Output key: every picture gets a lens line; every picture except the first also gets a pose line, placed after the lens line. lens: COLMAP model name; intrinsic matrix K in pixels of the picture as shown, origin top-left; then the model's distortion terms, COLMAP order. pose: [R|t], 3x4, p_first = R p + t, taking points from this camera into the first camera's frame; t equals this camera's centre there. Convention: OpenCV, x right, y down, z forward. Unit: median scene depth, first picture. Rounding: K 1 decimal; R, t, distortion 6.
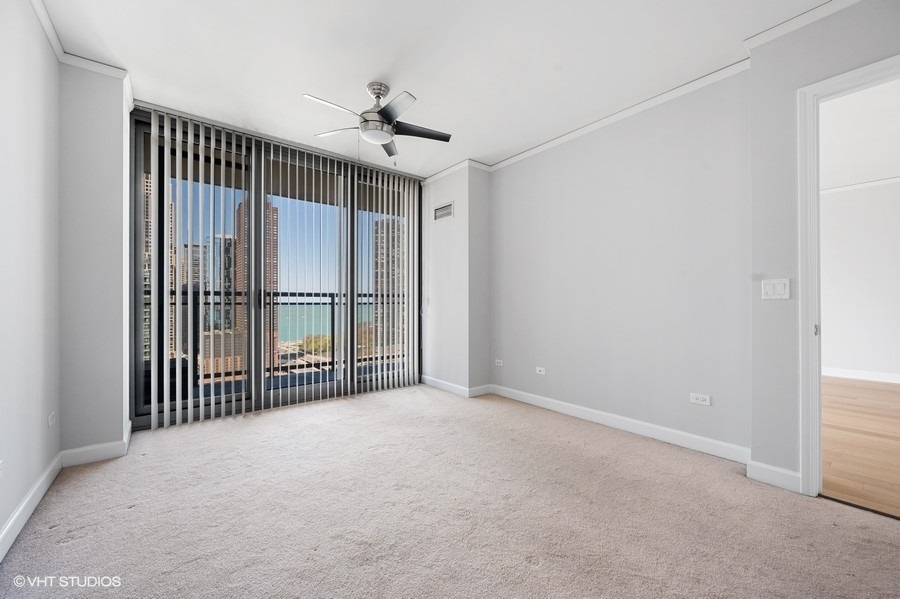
lens RADIAL K [[352.0, 0, 448.3], [0, 352.0, 299.8], [0, 0, 1]] dist [-0.001254, -0.000035]
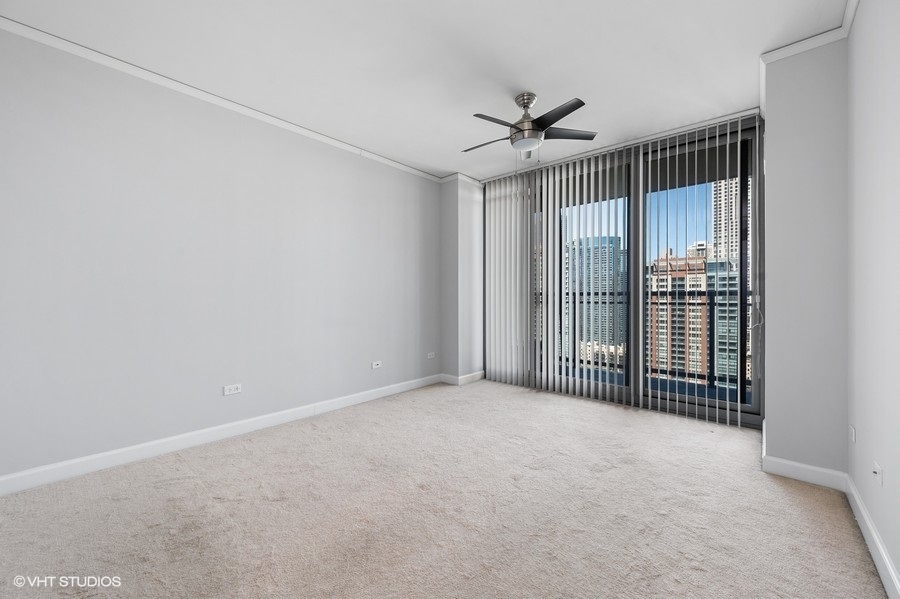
lens RADIAL K [[352.0, 0, 448.3], [0, 352.0, 299.8], [0, 0, 1]] dist [-0.001254, -0.000035]
pose [[0.168849, 0.000303, -0.985642, 0.532853], [0.001360, 0.999999, 0.000540, 0.000513], [0.985641, -0.001431, 0.168848, 0.401459]]
